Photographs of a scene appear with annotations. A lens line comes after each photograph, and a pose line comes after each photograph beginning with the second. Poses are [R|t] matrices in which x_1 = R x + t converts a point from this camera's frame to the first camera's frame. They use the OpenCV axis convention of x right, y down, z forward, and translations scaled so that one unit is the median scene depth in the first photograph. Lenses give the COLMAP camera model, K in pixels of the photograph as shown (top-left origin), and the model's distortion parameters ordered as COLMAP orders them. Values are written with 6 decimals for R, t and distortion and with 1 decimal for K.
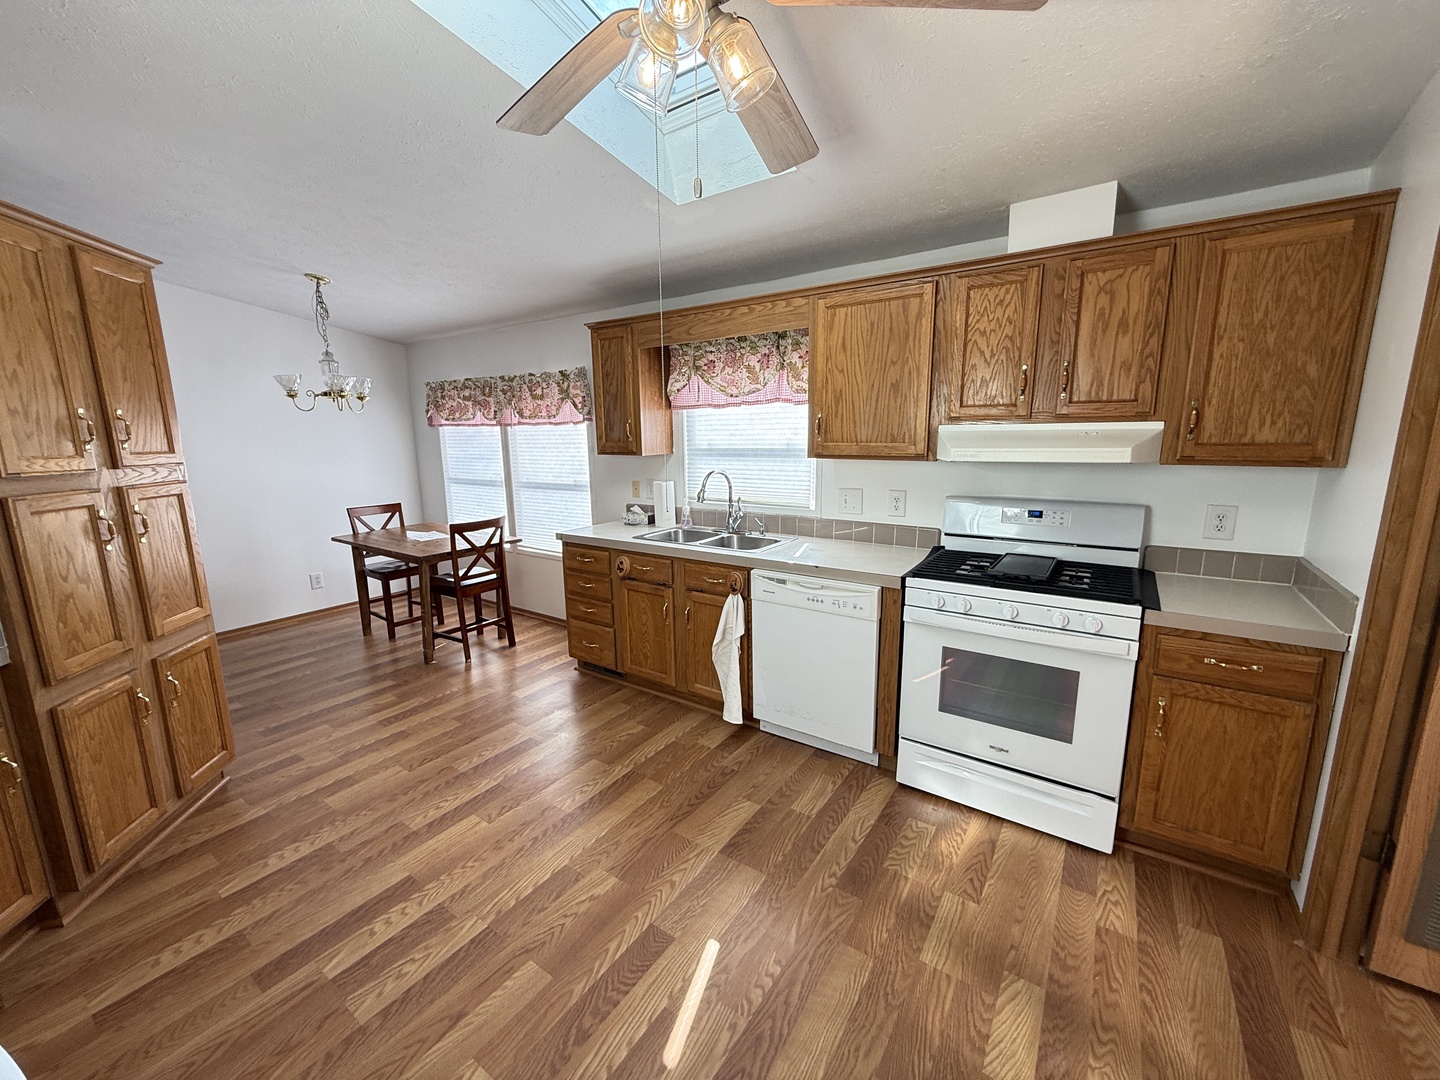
lens RADIAL K [[572.1, 0, 717.0], [0, 572.1, 539.1], [0, 0, 1]] dist [-0.000129, -0.000307]
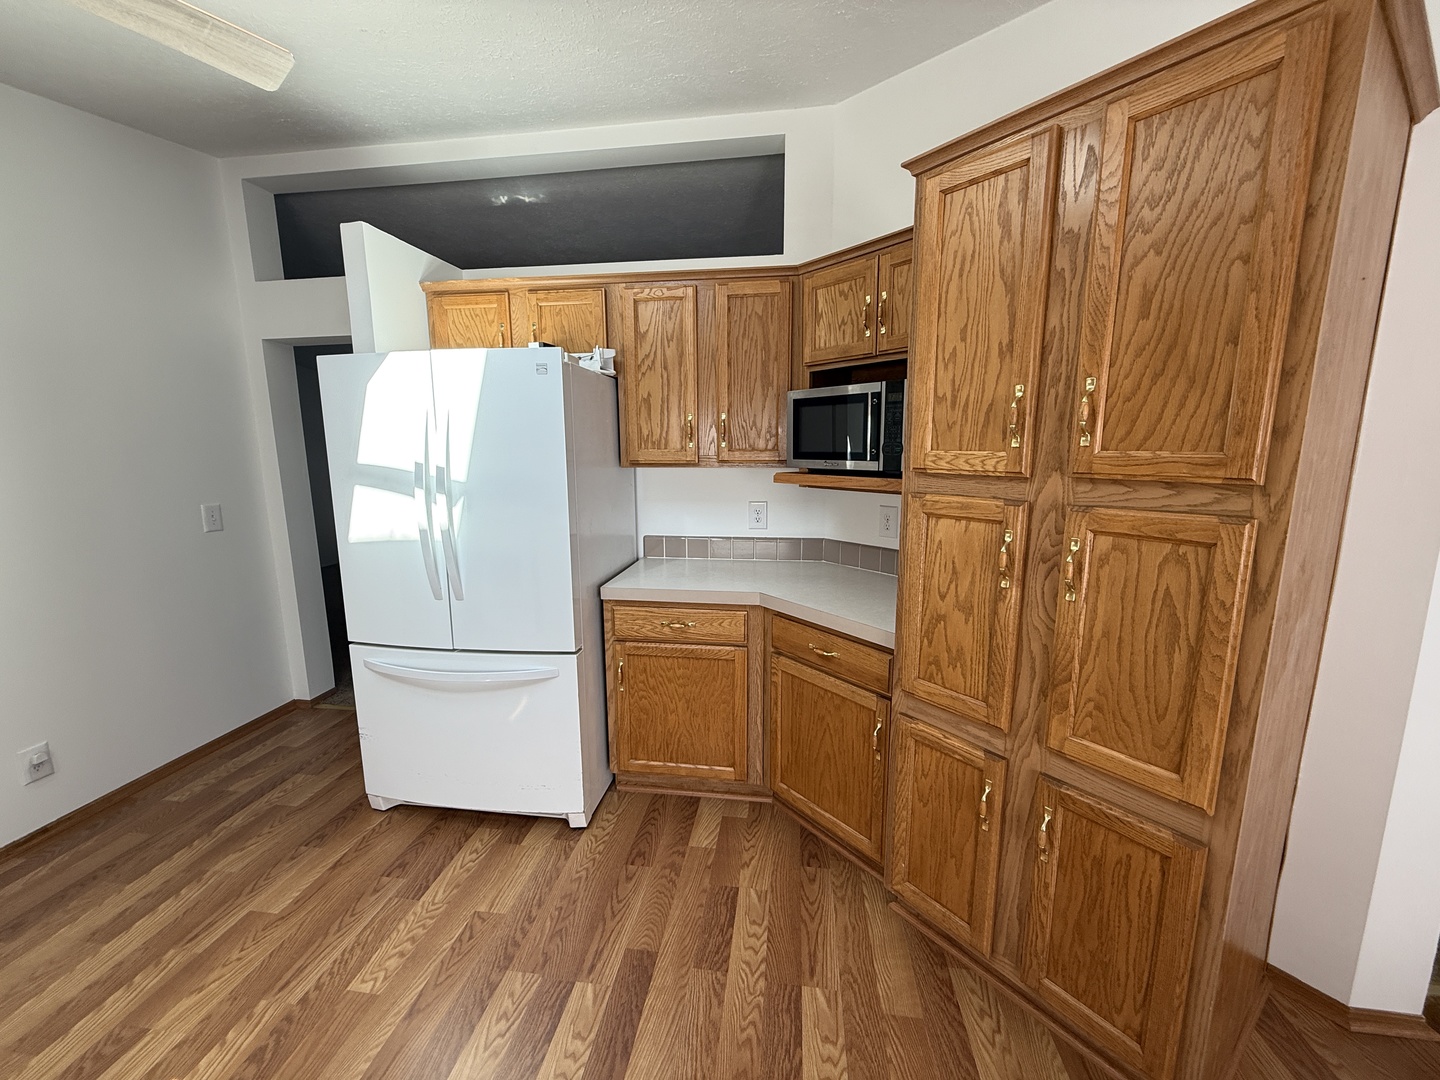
lens RADIAL K [[572.1, 0, 716.8], [0, 572.1, 540.7], [0, 0, 1]] dist [-0.000129, -0.000307]
pose [[-0.893630, 0.092873, -0.439090, -0.421842], [-0.062716, 0.942914, 0.327077, -0.231550], [0.444401, 0.319824, -0.836792, 1.346439]]
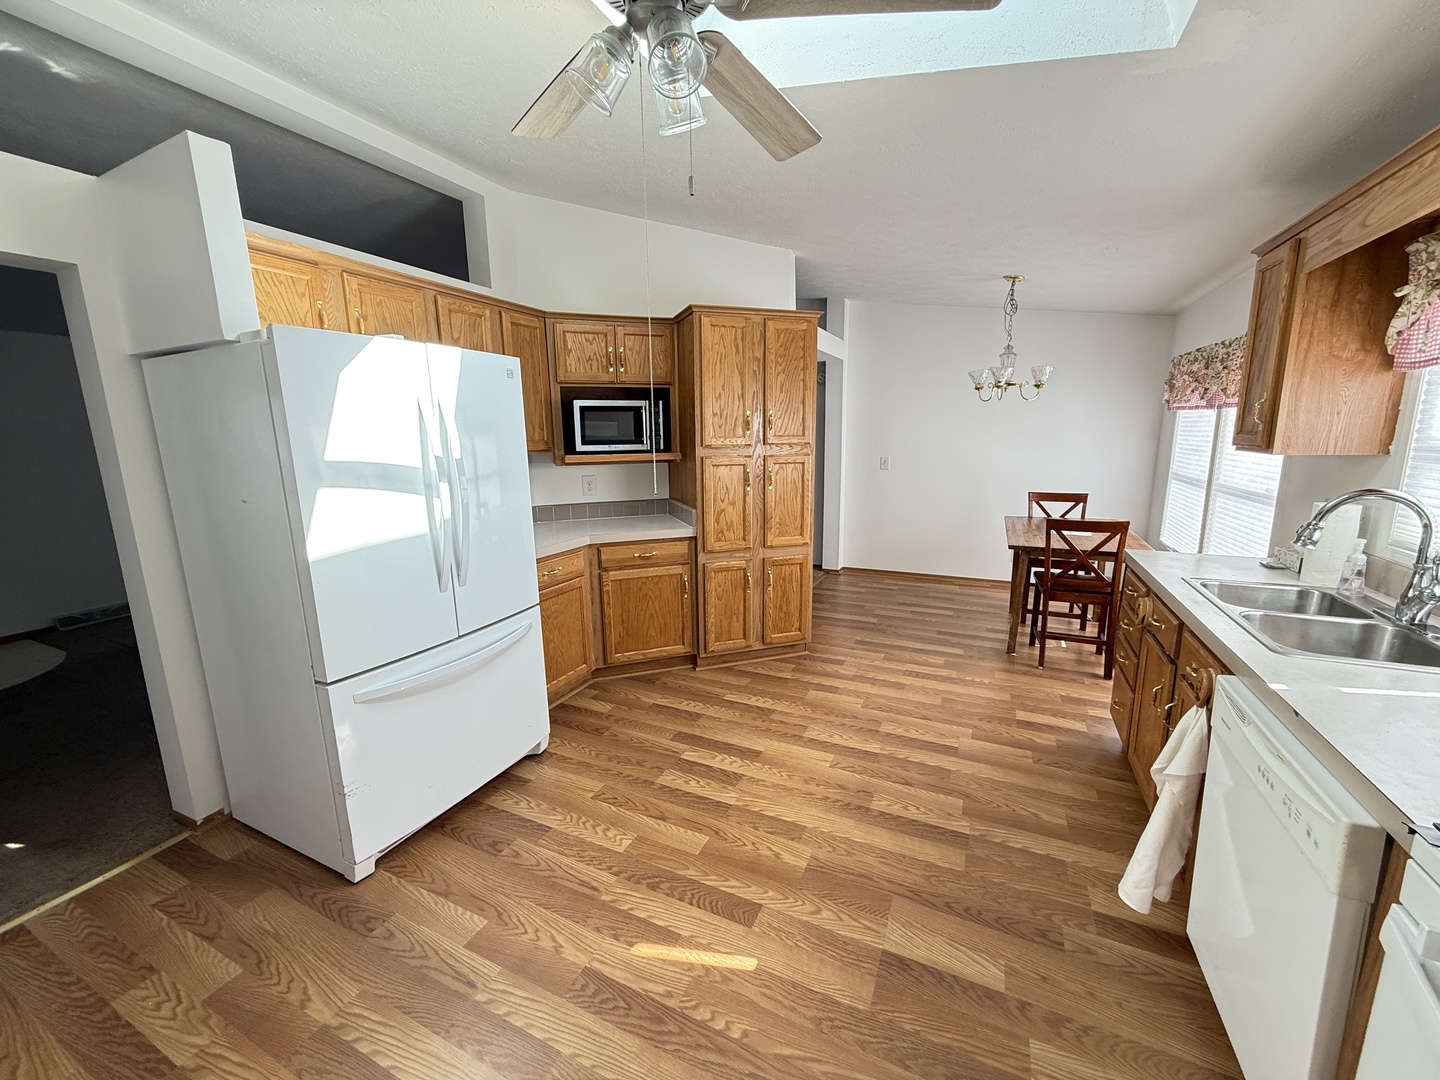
lens RADIAL K [[572.1, 0, 715.4], [0, 572.1, 539.0], [0, 0, 1]] dist [-0.000129, -0.000307]
pose [[0.155153, 0.192308, -0.968992, 0.650988], [-0.165629, 0.972049, 0.166395, -0.107648], [0.973907, 0.134677, 0.182668, 0.565472]]
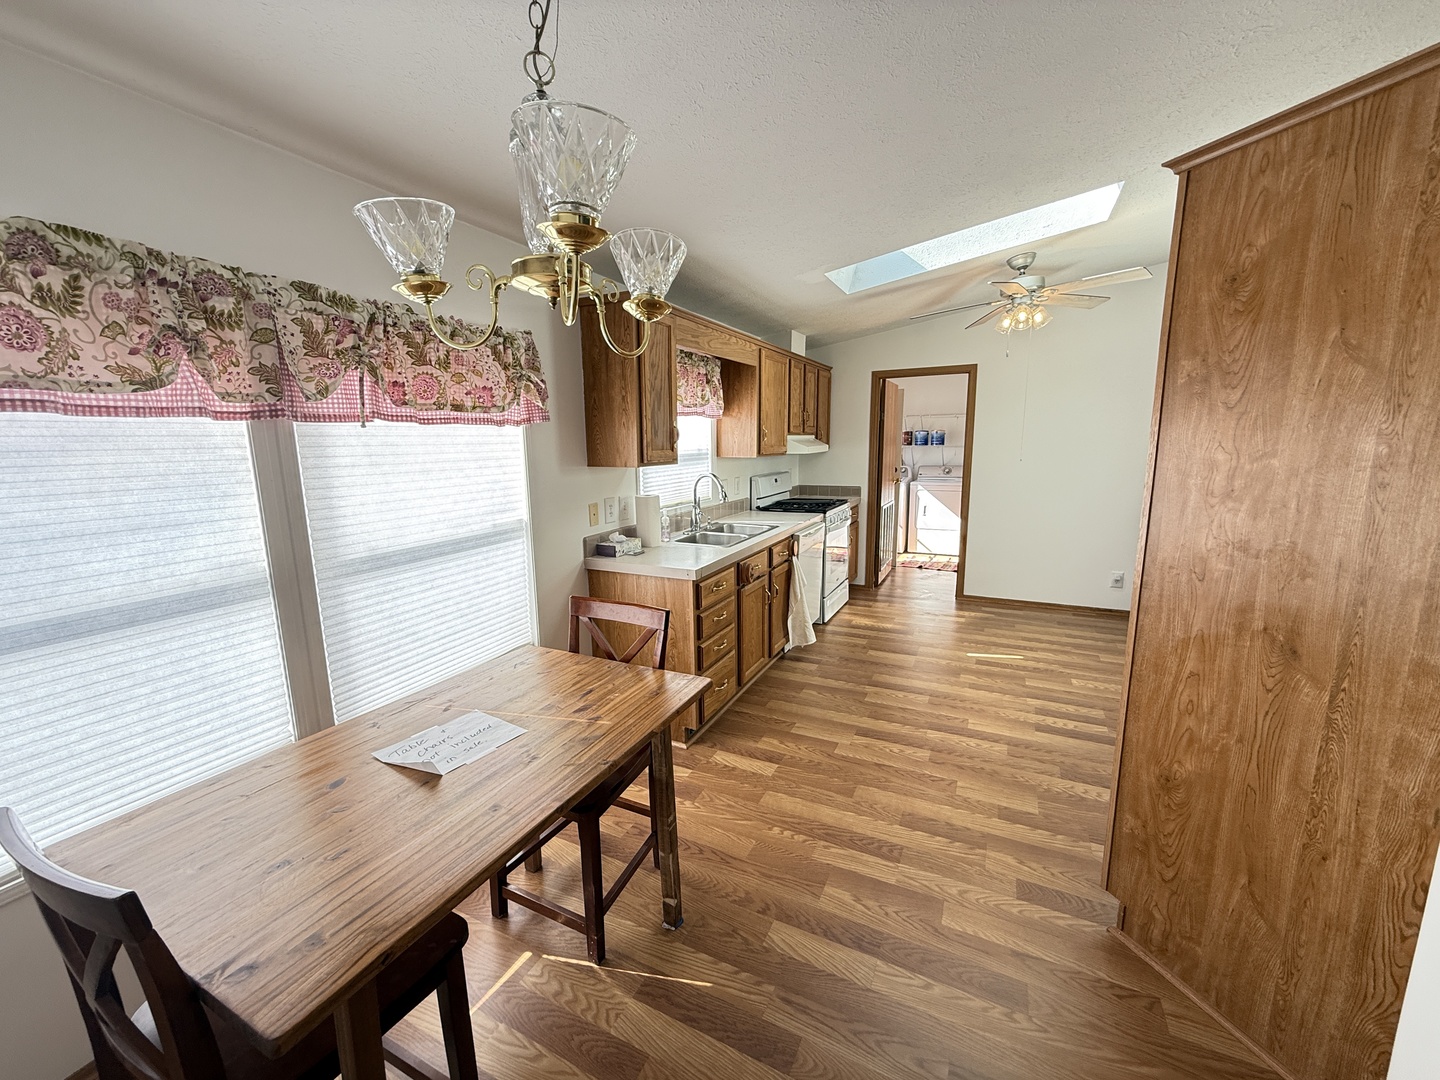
lens RADIAL K [[572.1, 0, 715.5], [0, 572.1, 538.4], [0, 0, 1]] dist [-0.000129, -0.000307]
pose [[-0.138590, -0.156862, 0.977848, -1.760134], [0.195678, 0.963574, 0.182306, -0.318603], [-0.970826, 0.216609, -0.102847, 1.816361]]
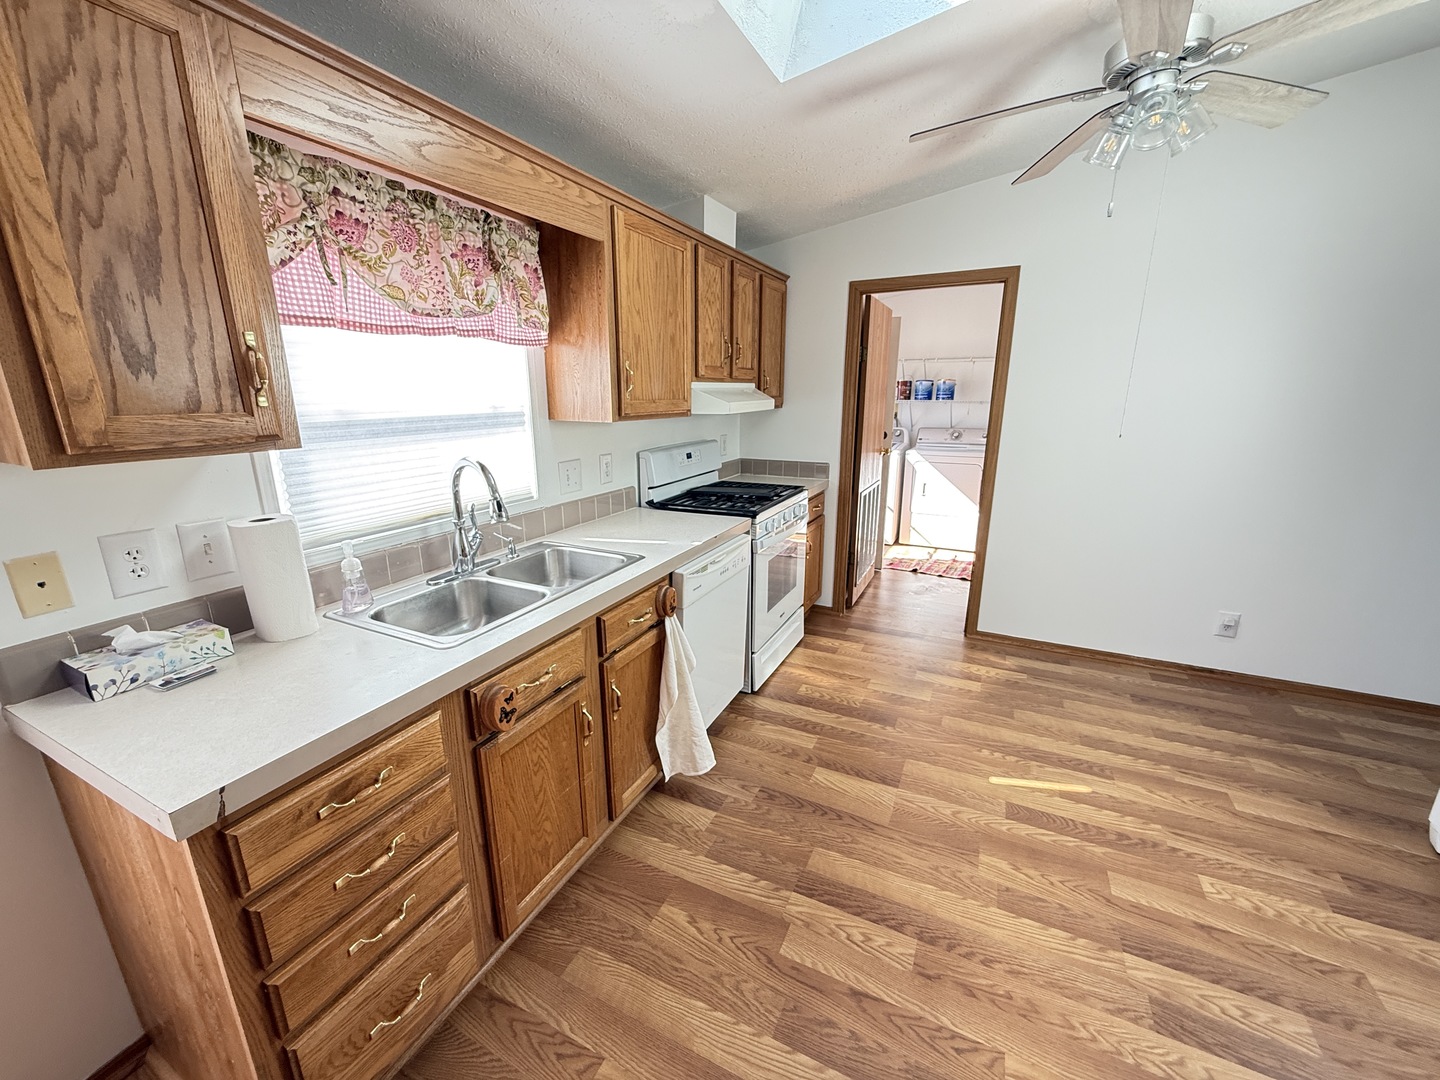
lens RADIAL K [[572.1, 0, 713.6], [0, 572.1, 539.0], [0, 0, 1]] dist [-0.000129, -0.000307]
pose [[-0.137393, -0.238851, 0.961287, -0.884842], [0.185797, 0.947050, 0.261869, -0.237228], [-0.972935, 0.214583, -0.085741, 1.364658]]
